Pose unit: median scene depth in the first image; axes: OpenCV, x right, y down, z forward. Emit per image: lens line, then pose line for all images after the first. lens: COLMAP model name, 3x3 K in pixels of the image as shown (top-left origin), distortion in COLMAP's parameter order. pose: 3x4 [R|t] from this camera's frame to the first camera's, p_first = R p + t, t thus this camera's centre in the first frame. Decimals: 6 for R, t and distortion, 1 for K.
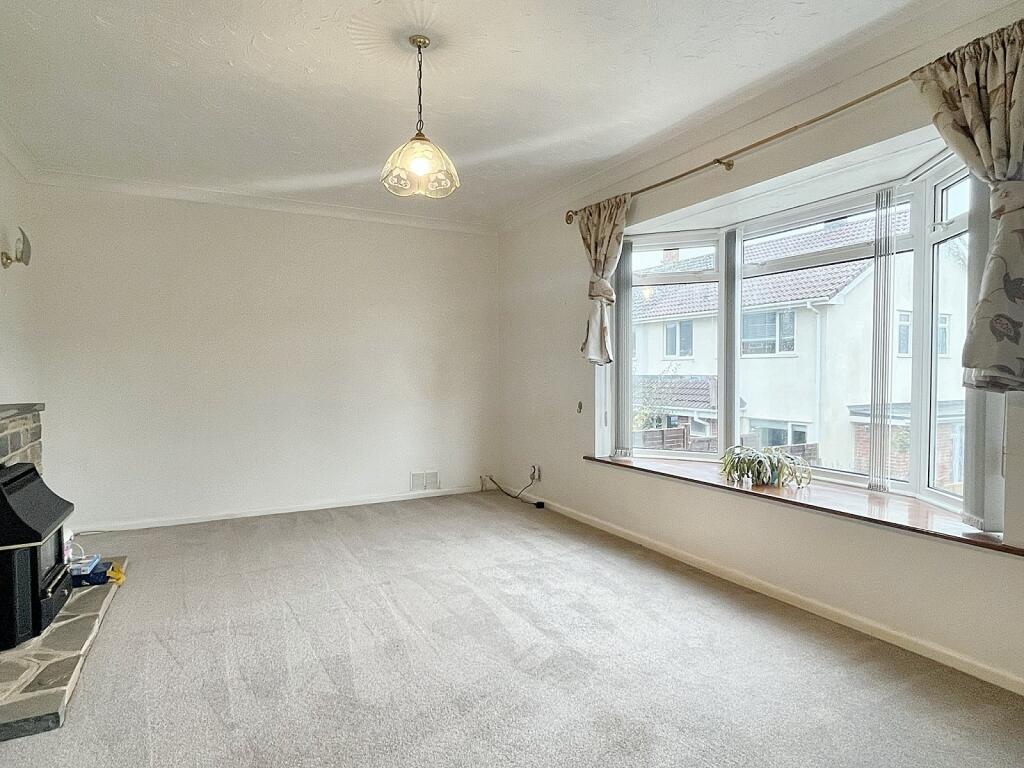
lens RADIAL K [[589.7, 0, 512.0], [0, 589.7, 384.0], [0, 0, 1]] dist [0.000513, -0.000238]
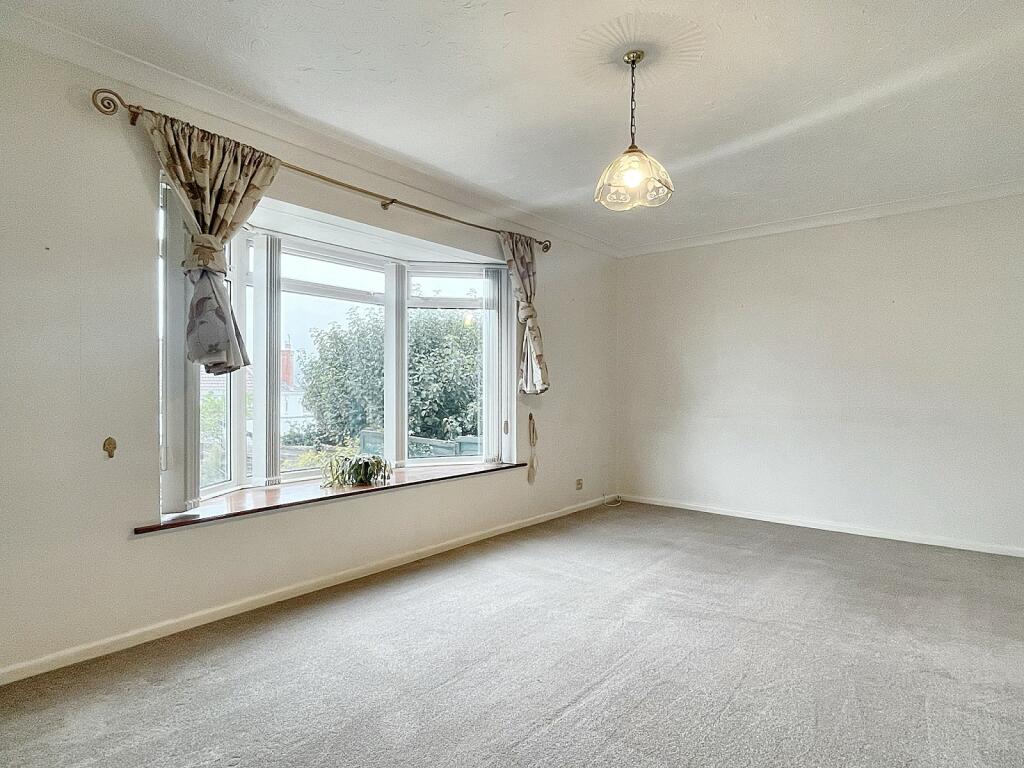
lens RADIAL K [[556.8, 0, 515.9], [0, 556.8, 385.5], [0, 0, 1]] dist [-0.003246, -0.001057]
pose [[-0.385522, 0.004791, 0.922686, -0.591741], [0.021211, 0.999768, 0.003671, -0.015466], [-0.922455, 0.020987, -0.385535, 0.968196]]
